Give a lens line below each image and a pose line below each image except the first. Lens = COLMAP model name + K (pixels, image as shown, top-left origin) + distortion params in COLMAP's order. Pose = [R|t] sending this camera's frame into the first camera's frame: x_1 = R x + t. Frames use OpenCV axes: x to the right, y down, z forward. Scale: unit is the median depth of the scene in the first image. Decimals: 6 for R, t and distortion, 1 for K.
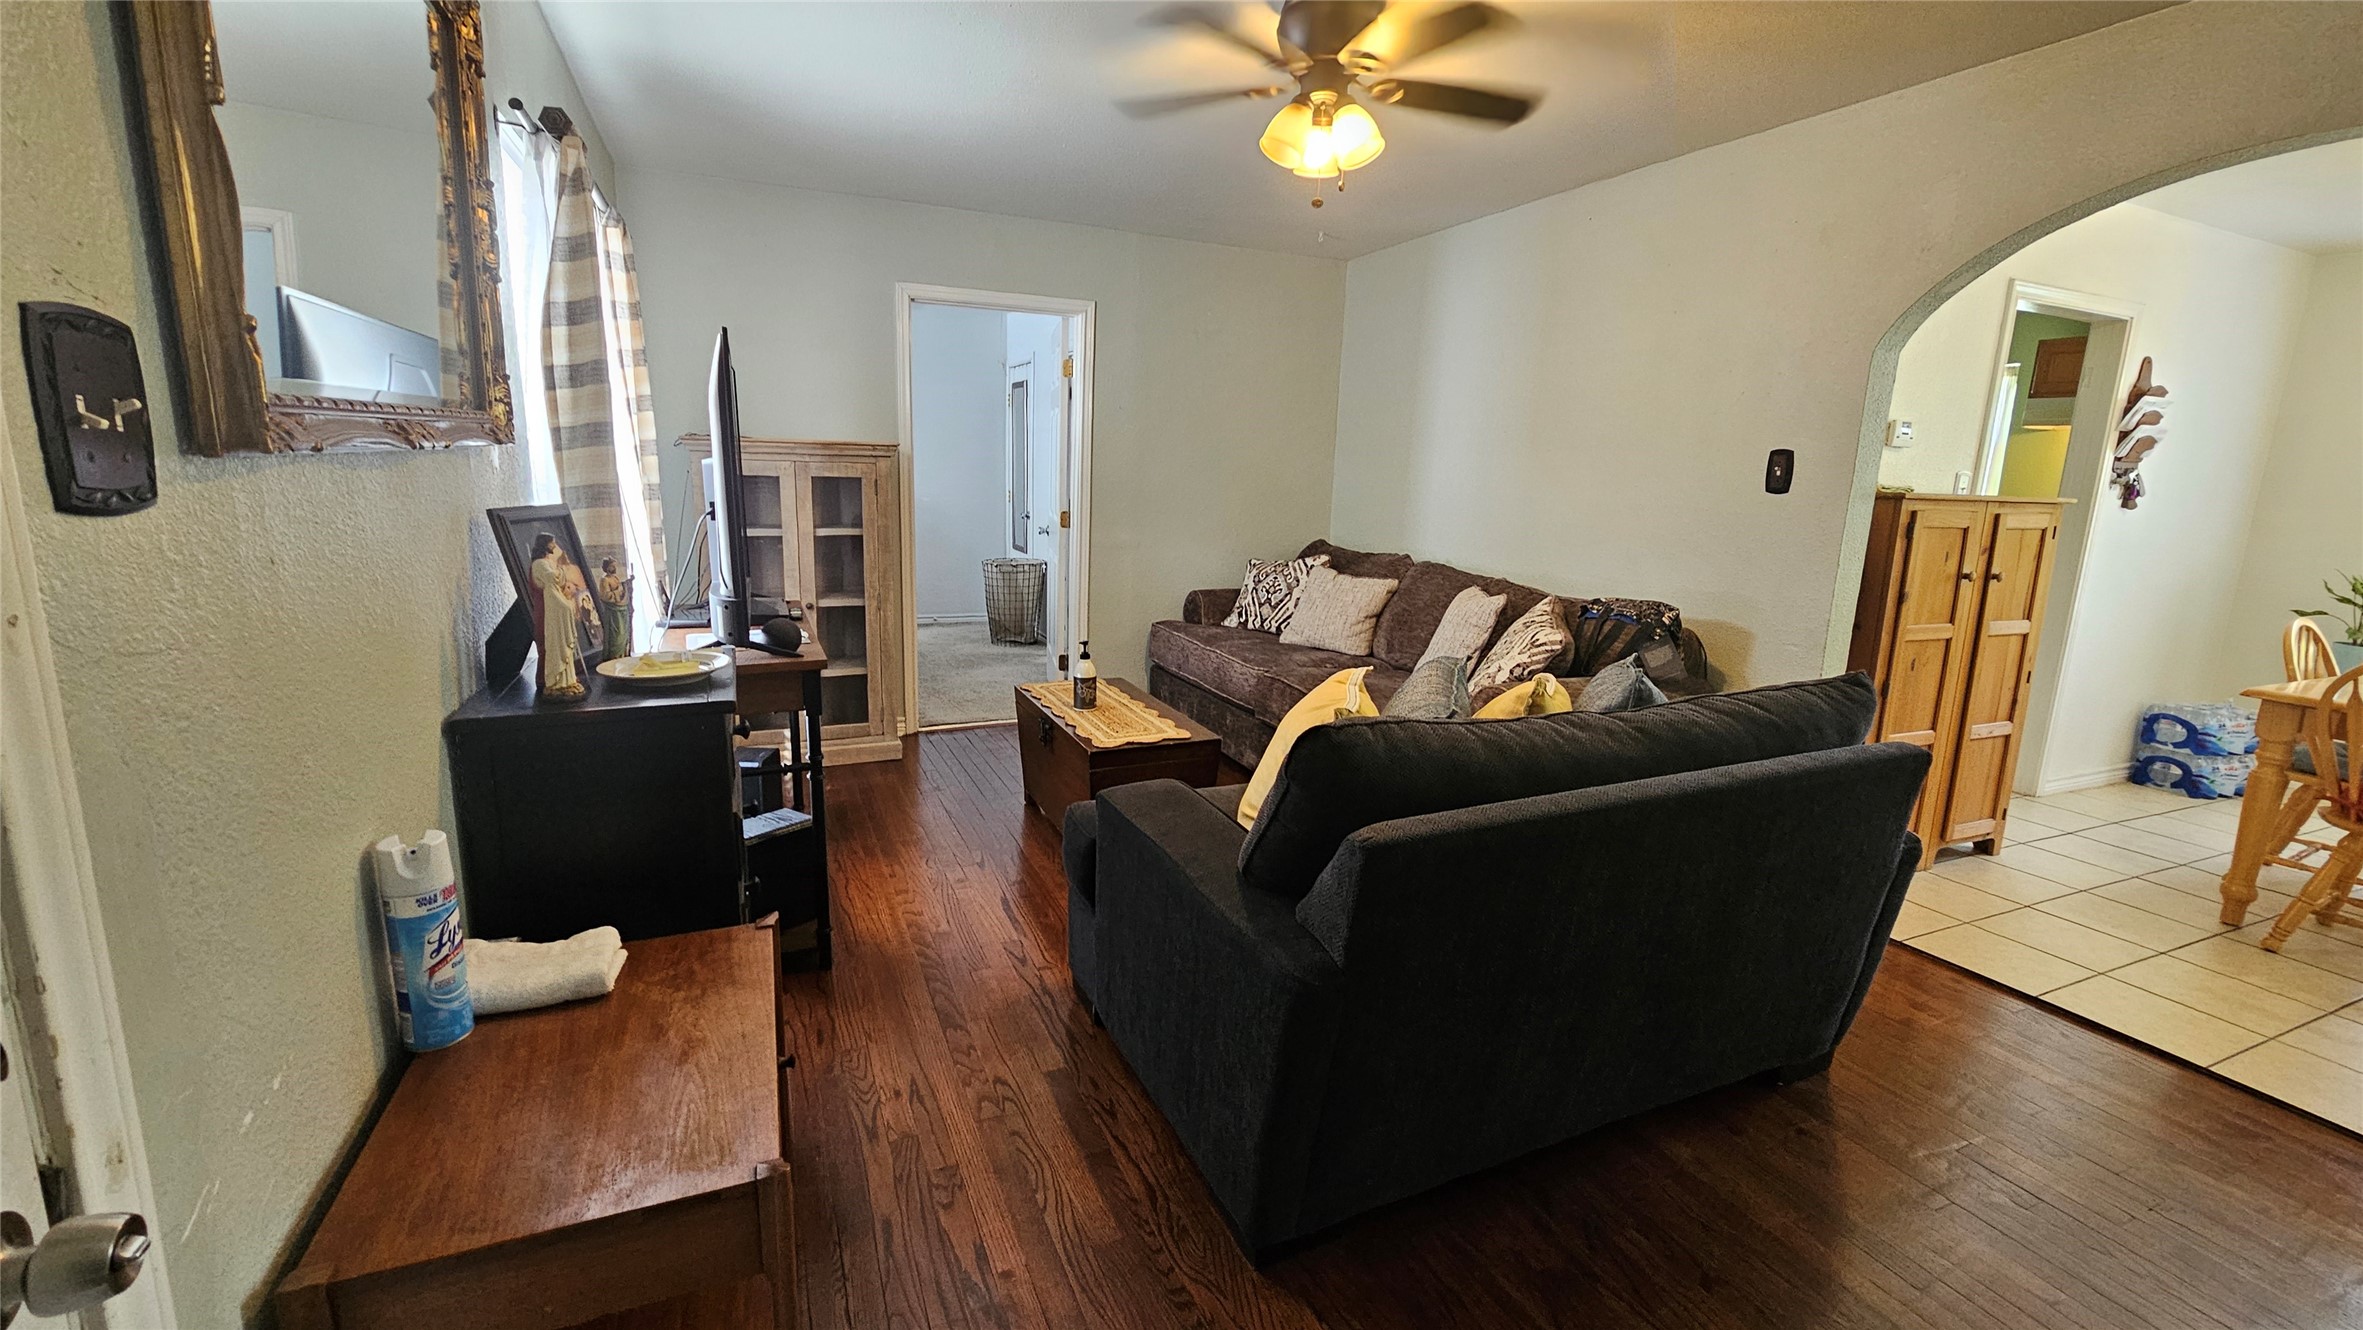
lens RADIAL K [[974.5, 0, 1182.6], [0, 974.5, 658.9], [0, 0, 1]] dist [-0.000532, -0.000074]
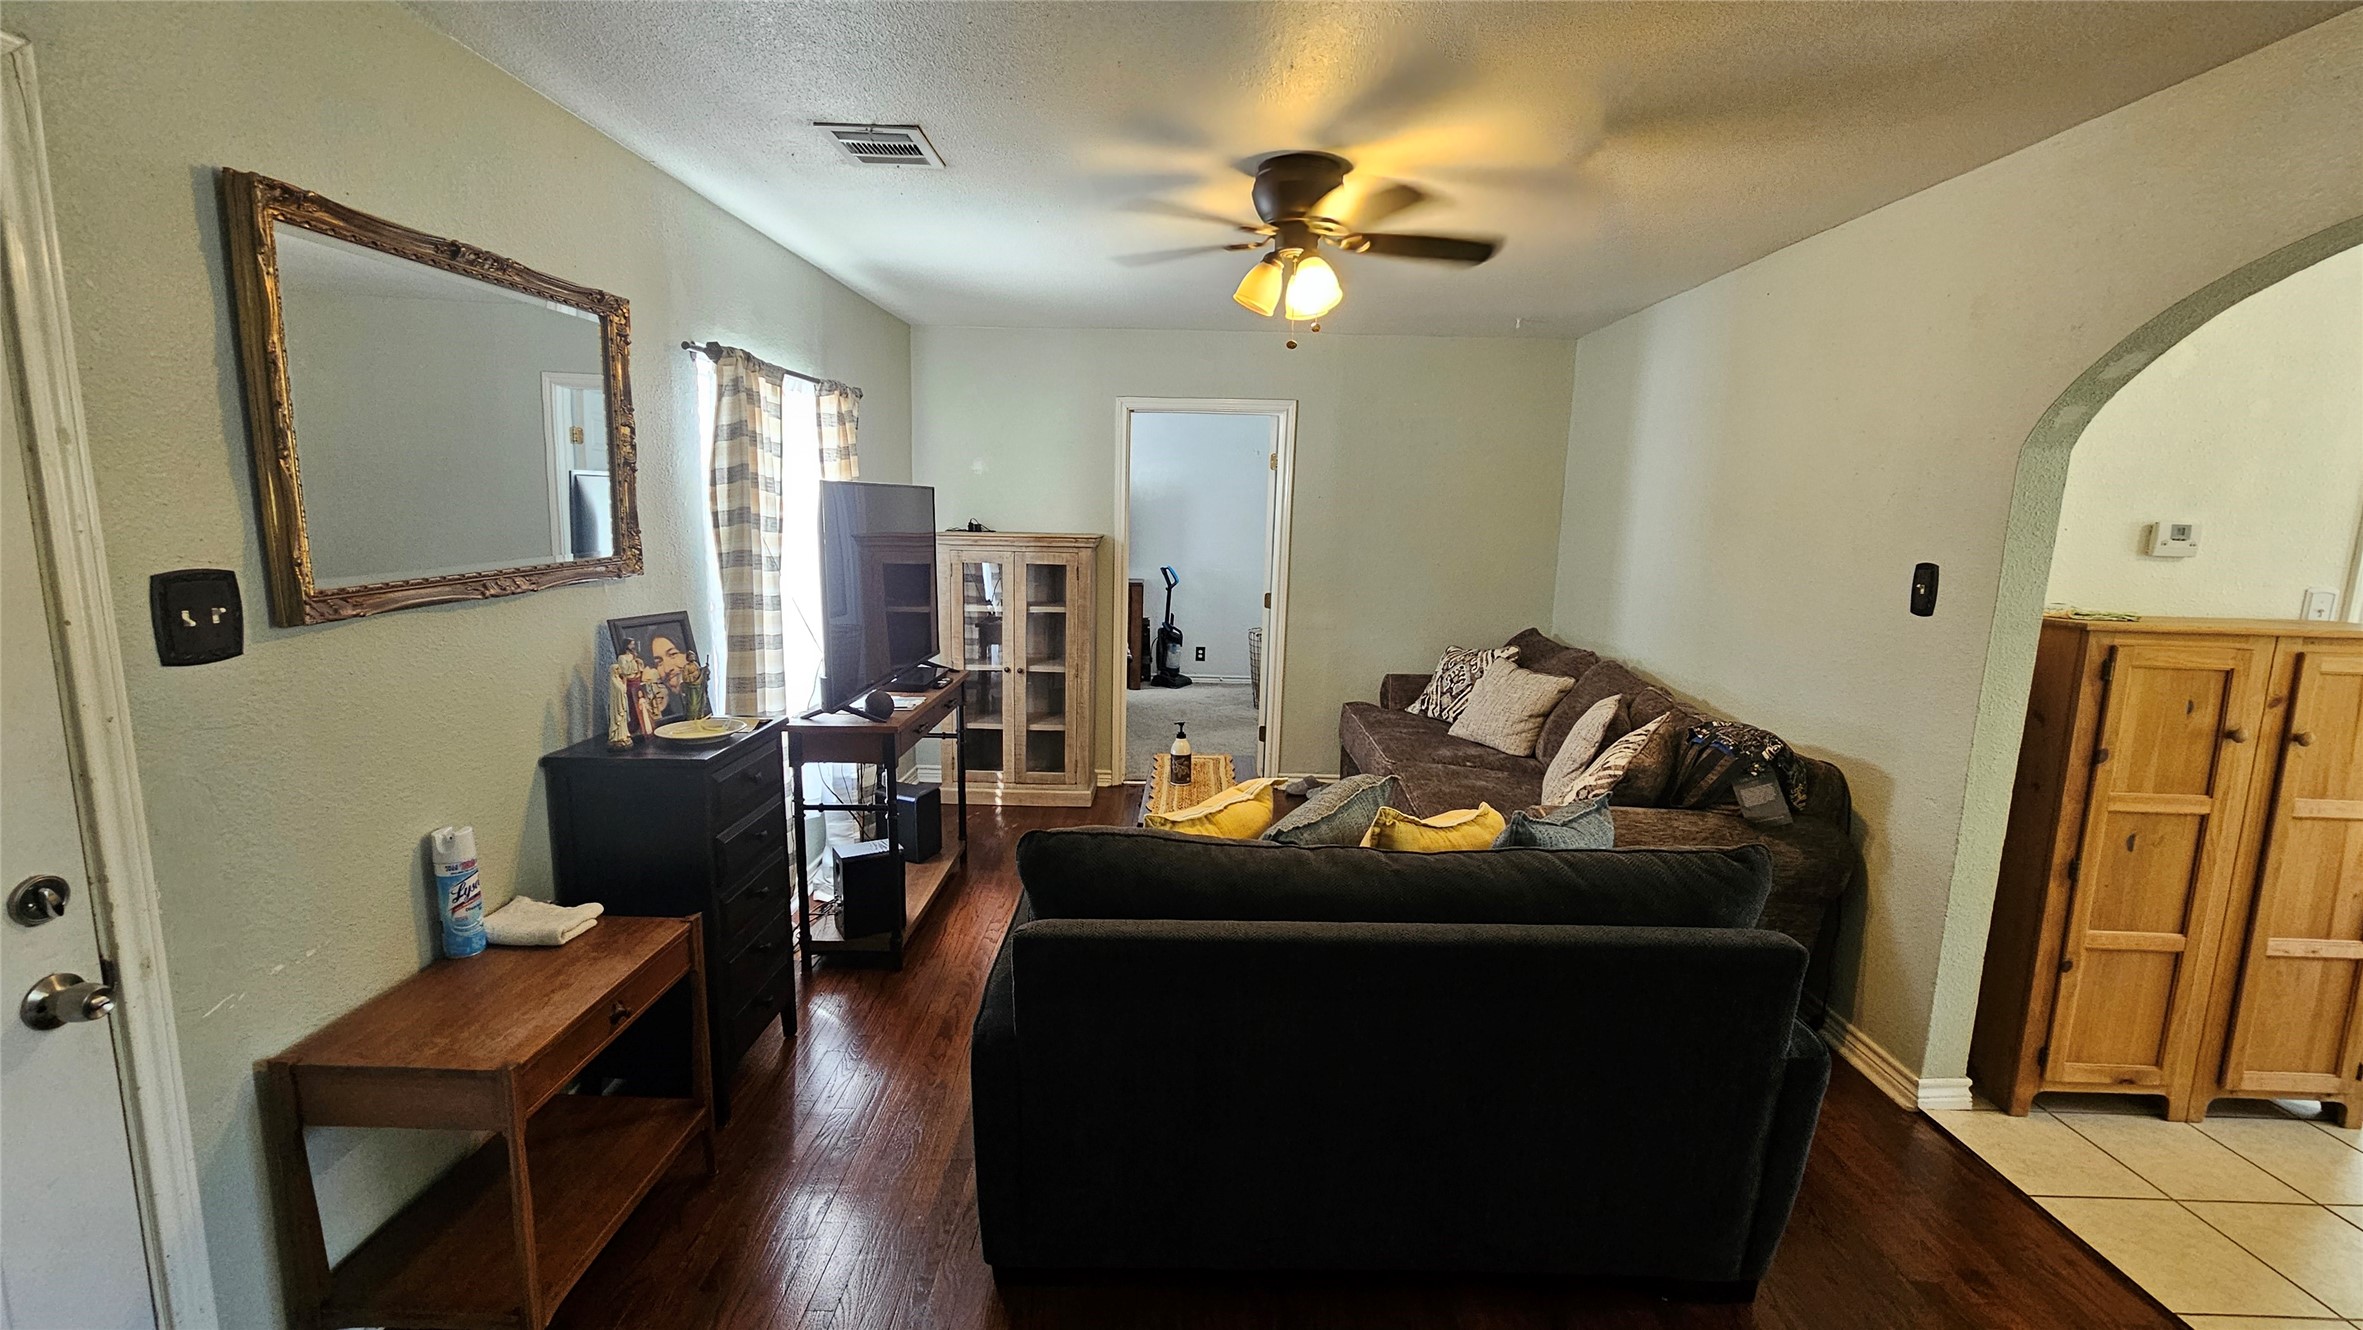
lens RADIAL K [[974.5, 0, 1178.5], [0, 974.5, 666.5], [0, 0, 1]] dist [-0.000532, -0.000074]
pose [[0.908620, 0.058503, -0.413506, 0.349072], [-0.076769, 0.996665, -0.027680, -0.050027], [0.410507, 0.056895, 0.910081, -0.012926]]
